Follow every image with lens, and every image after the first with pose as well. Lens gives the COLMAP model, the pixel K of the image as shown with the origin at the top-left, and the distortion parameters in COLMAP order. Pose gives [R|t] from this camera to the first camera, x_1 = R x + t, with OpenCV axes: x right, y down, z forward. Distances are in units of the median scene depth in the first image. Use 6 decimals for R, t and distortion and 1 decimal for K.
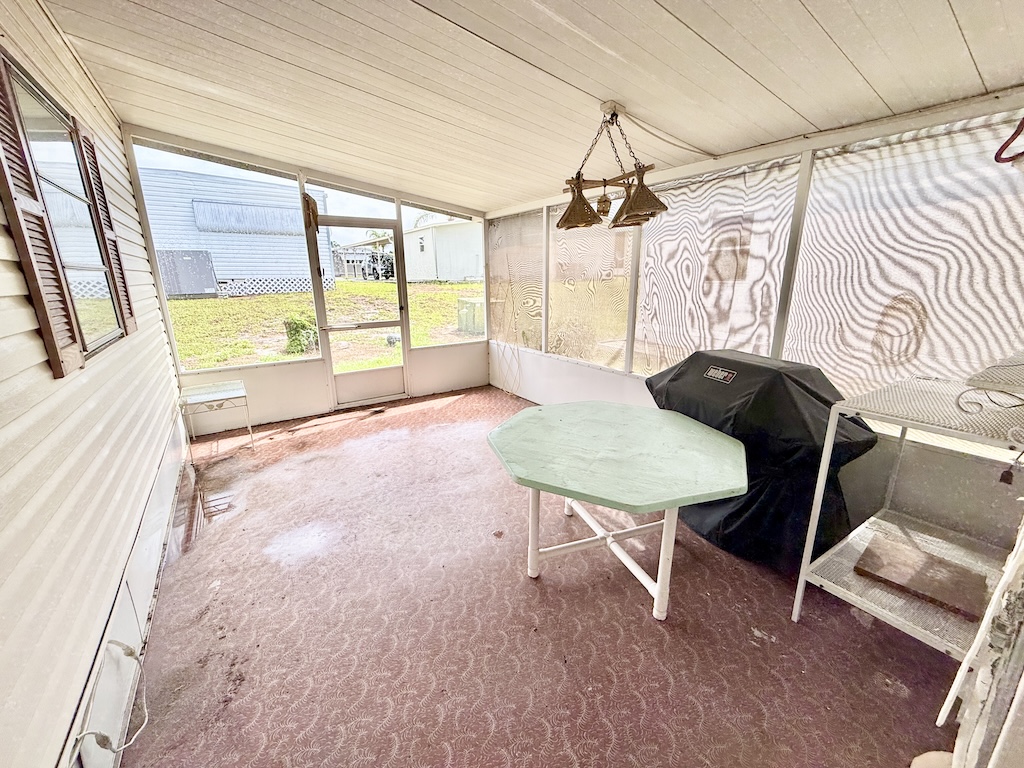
lens RADIAL K [[407.4, 0, 509.0], [0, 407.4, 383.9], [0, 0, 1]] dist [-0.000355, 0.000336]
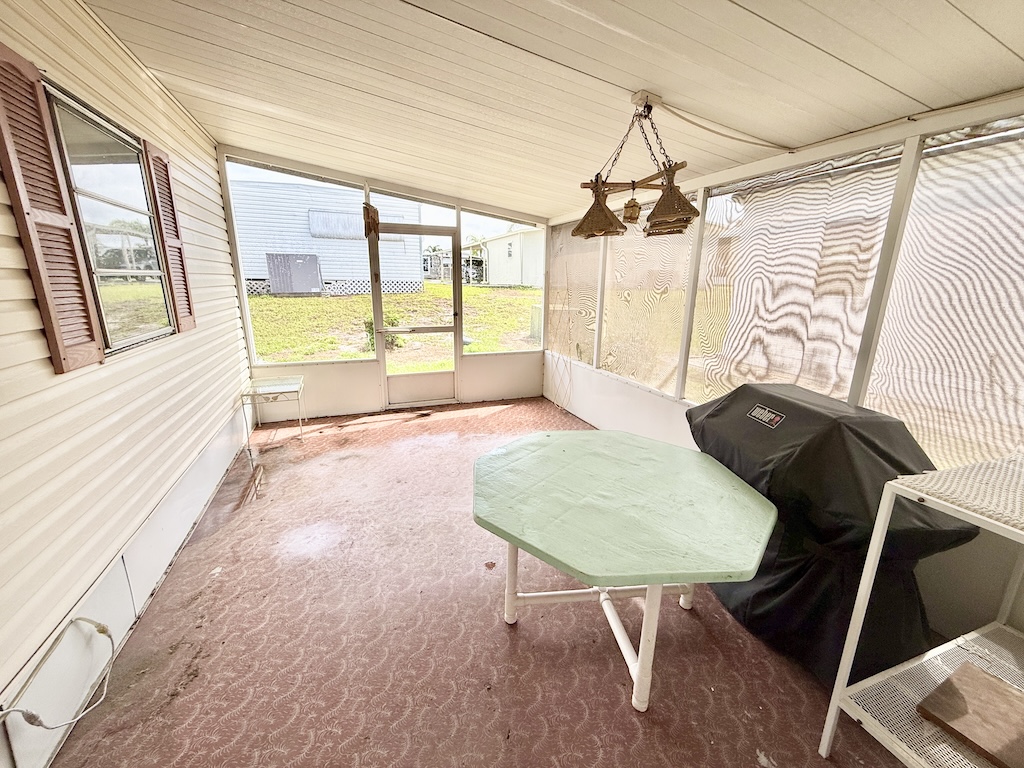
lens RADIAL K [[407.4, 0, 509.0], [0, 407.4, 383.9], [0, 0, 1]] dist [-0.000355, 0.000336]
pose [[0.974880, 0.075583, -0.209514, 0.148729], [-0.077982, 0.996950, -0.003202, -0.035826], [0.208633, 0.019460, 0.977800, 0.078058]]
